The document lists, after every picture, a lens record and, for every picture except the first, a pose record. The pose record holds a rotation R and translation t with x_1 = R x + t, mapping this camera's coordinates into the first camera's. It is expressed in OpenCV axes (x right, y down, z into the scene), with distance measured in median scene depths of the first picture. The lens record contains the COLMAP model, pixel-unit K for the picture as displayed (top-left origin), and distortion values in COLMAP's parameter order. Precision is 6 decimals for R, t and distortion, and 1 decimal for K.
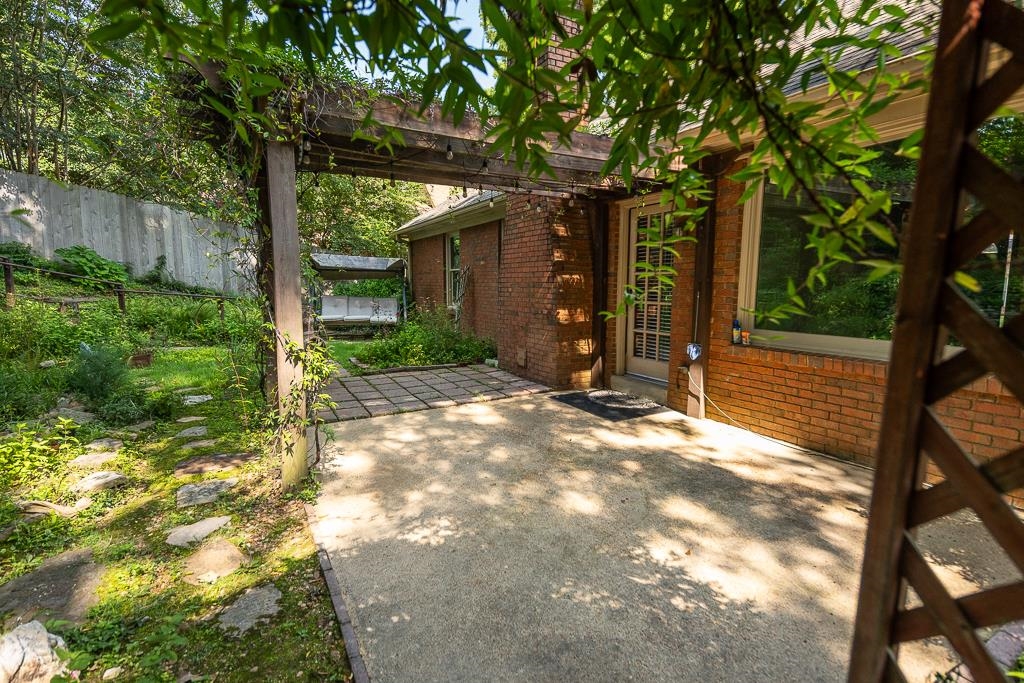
lens RADIAL K [[495.1, 0, 509.9], [0, 495.1, 337.7], [0, 0, 1]] dist [0.051215, -0.018353]
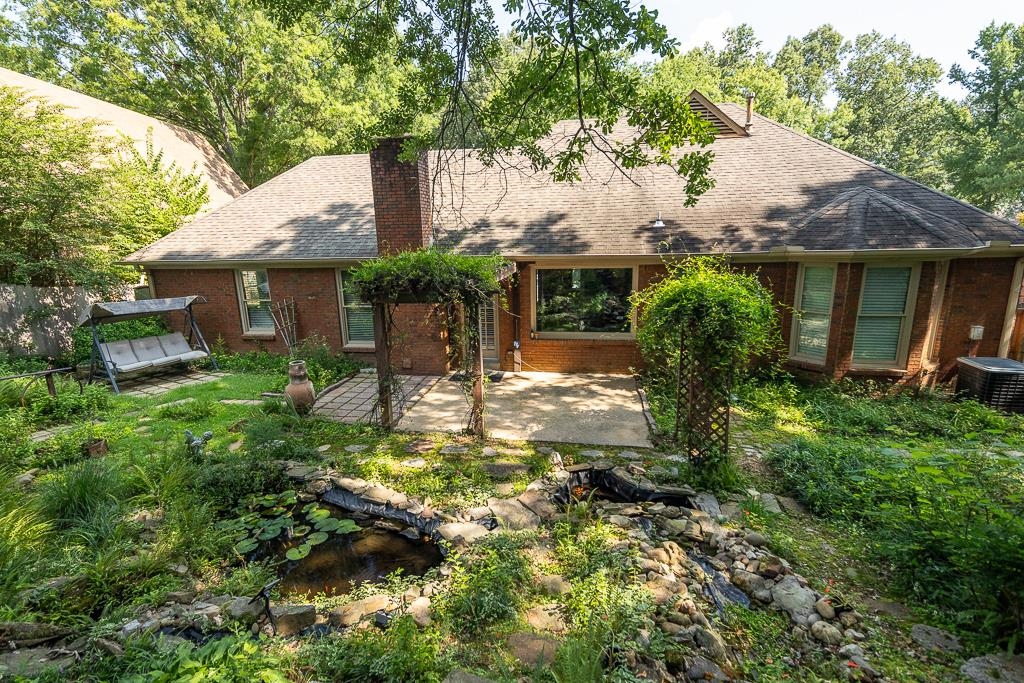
lens RADIAL K [[495.1, 0, 514.2], [0, 495.1, 344.7], [0, 0, 1]] dist [0.051215, -0.018353]
pose [[0.629963, -0.197907, 0.750986, -1.622835], [0.111026, 0.980003, 0.165126, -0.418018], [-0.768648, -0.020645, 0.639338, -0.560938]]
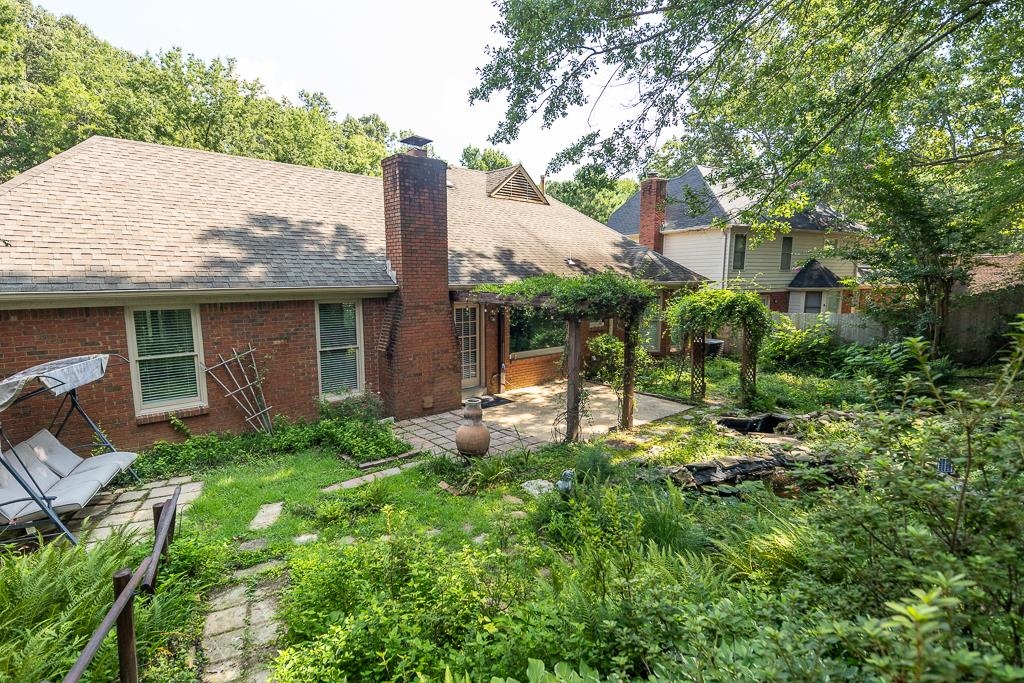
lens RADIAL K [[495.1, 0, 509.6], [0, 495.1, 341.6], [0, 0, 1]] dist [0.051215, -0.018353]
pose [[-0.218155, -0.143214, 0.965349, -2.375410], [0.098556, 0.980884, 0.167791, -0.598595], [-0.970925, 0.131746, -0.199870, 1.715179]]
